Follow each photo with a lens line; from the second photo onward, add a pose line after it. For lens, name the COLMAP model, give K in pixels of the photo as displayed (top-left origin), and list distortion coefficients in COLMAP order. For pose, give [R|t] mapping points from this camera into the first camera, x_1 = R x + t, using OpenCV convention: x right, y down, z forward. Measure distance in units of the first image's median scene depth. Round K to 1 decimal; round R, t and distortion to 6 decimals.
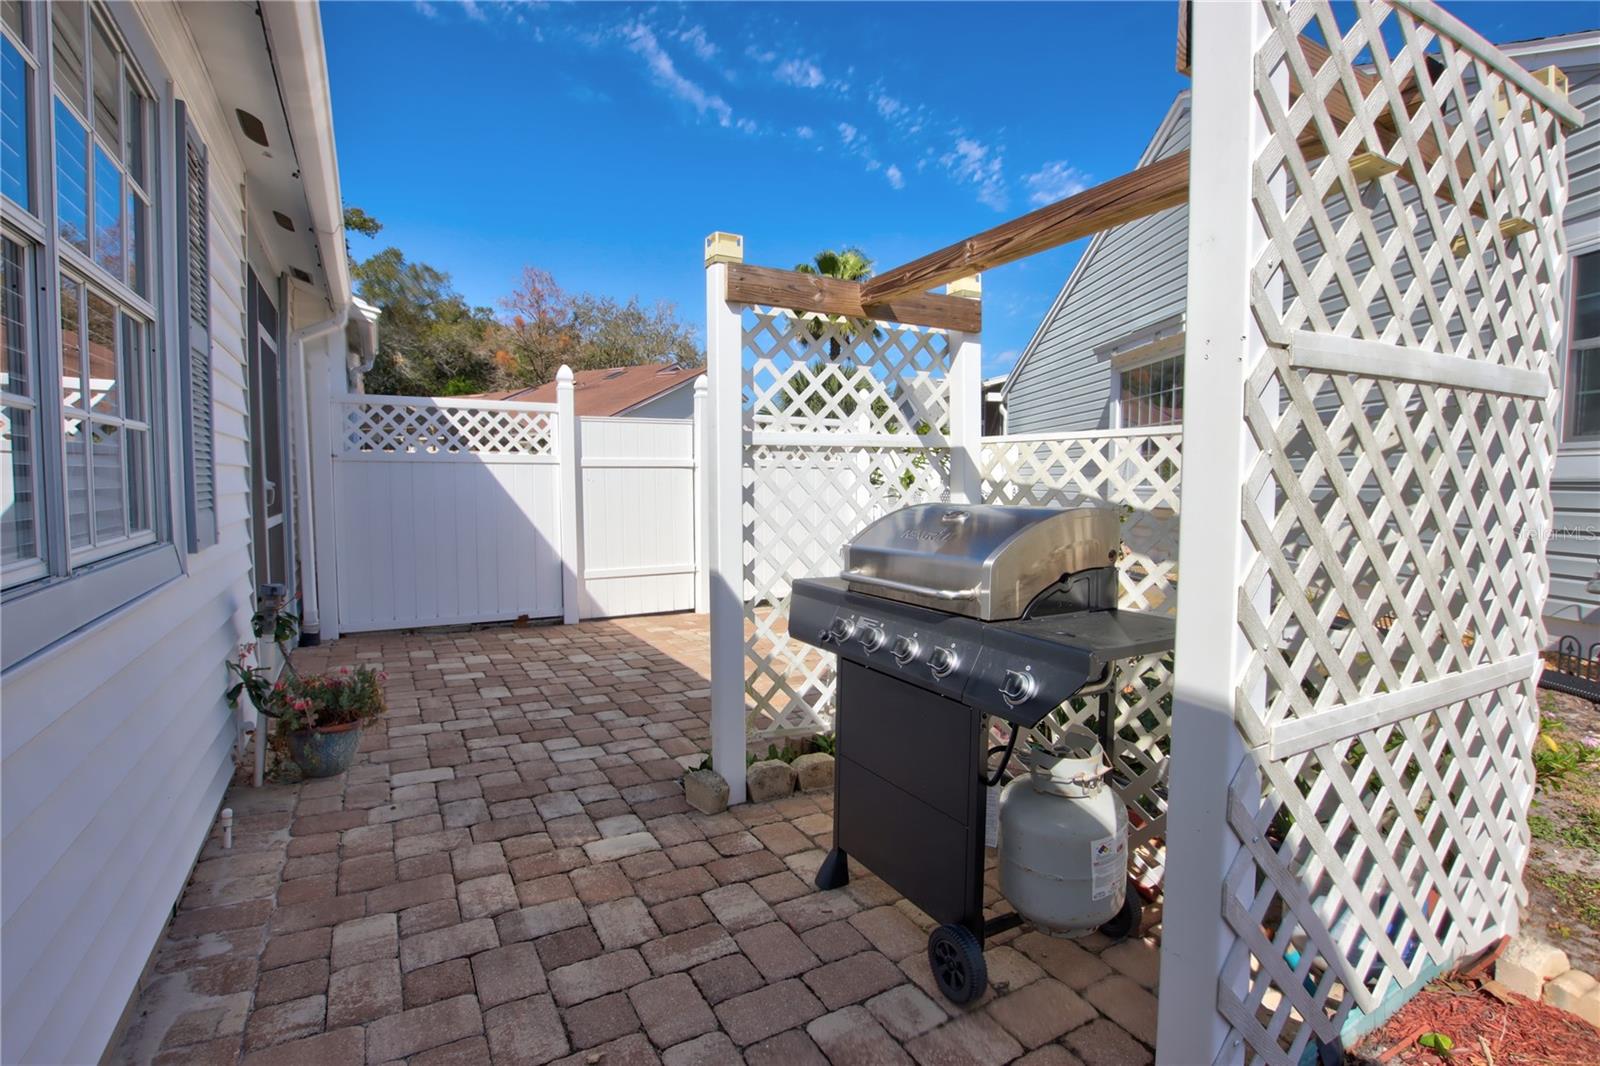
lens RADIAL K [[809.1, 0, 800.0], [0, 809.1, 533.0], [0, 0, 1]] dist [0.000314, 0.000097]
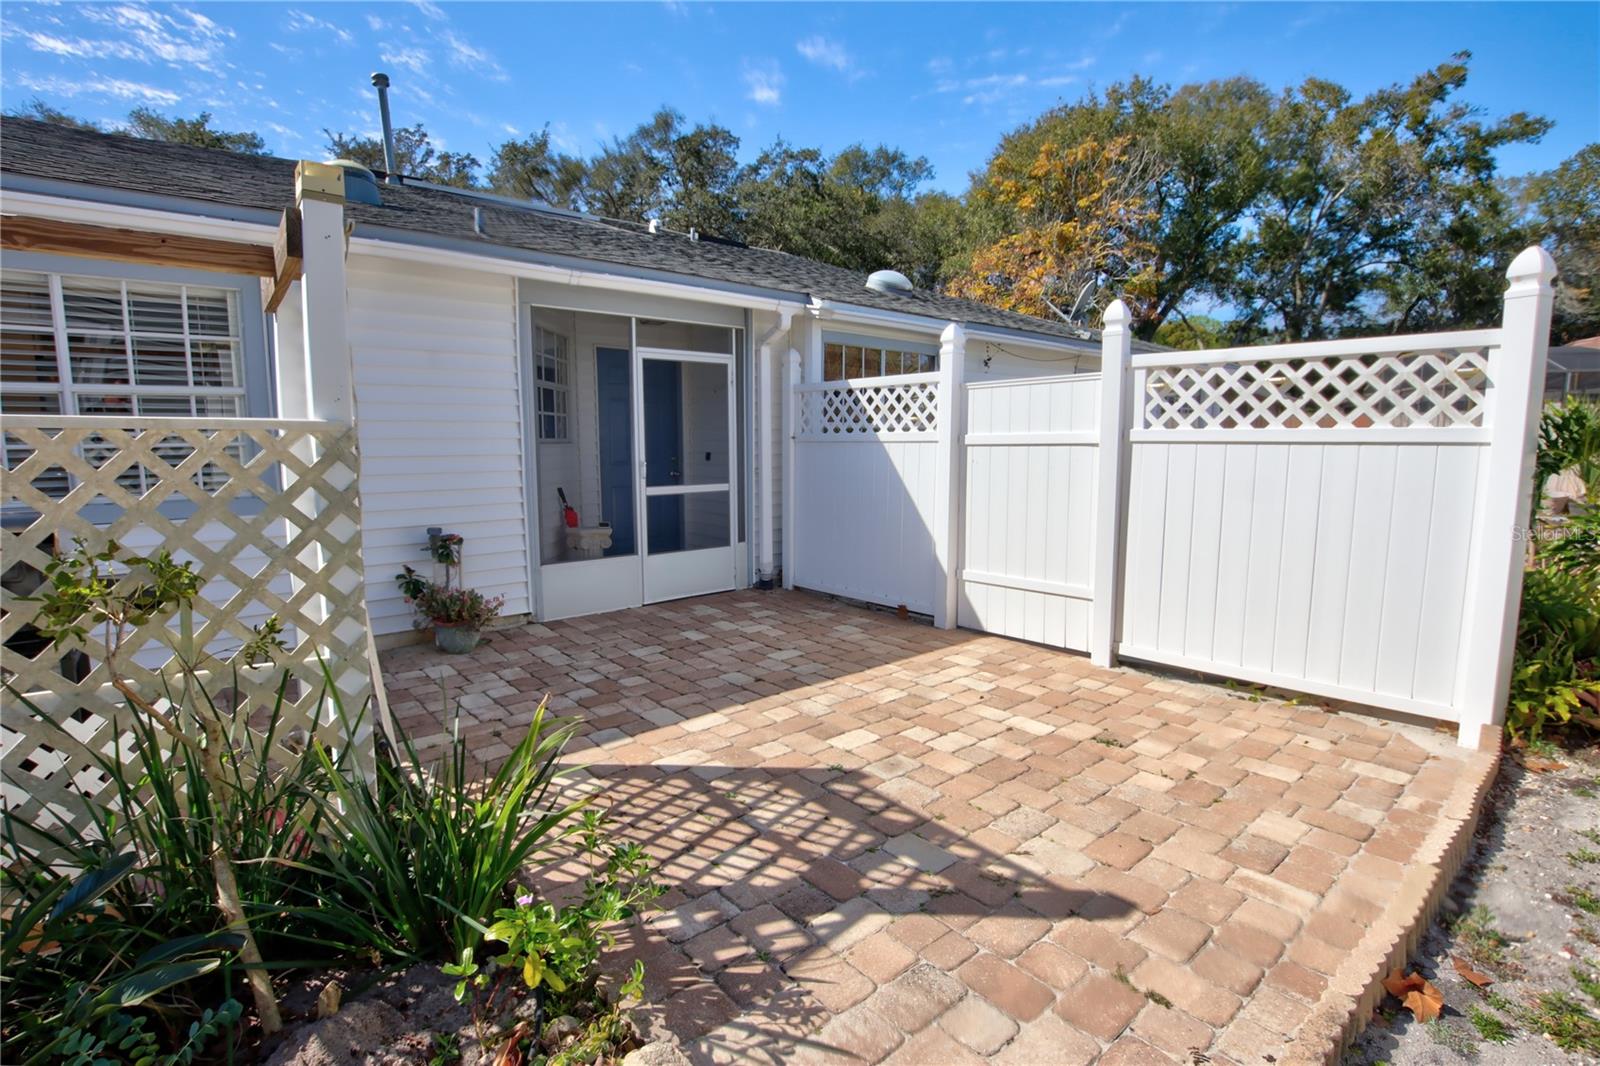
lens RADIAL K [[809.1, 0, 800.0], [0, 809.1, 533.0], [0, 0, 1]] dist [0.000314, 0.000097]
pose [[0.179715, 0.110698, -0.977470, 0.544077], [-0.061202, 0.992982, 0.101202, -0.069135], [0.981813, 0.041636, 0.185229, 0.714866]]
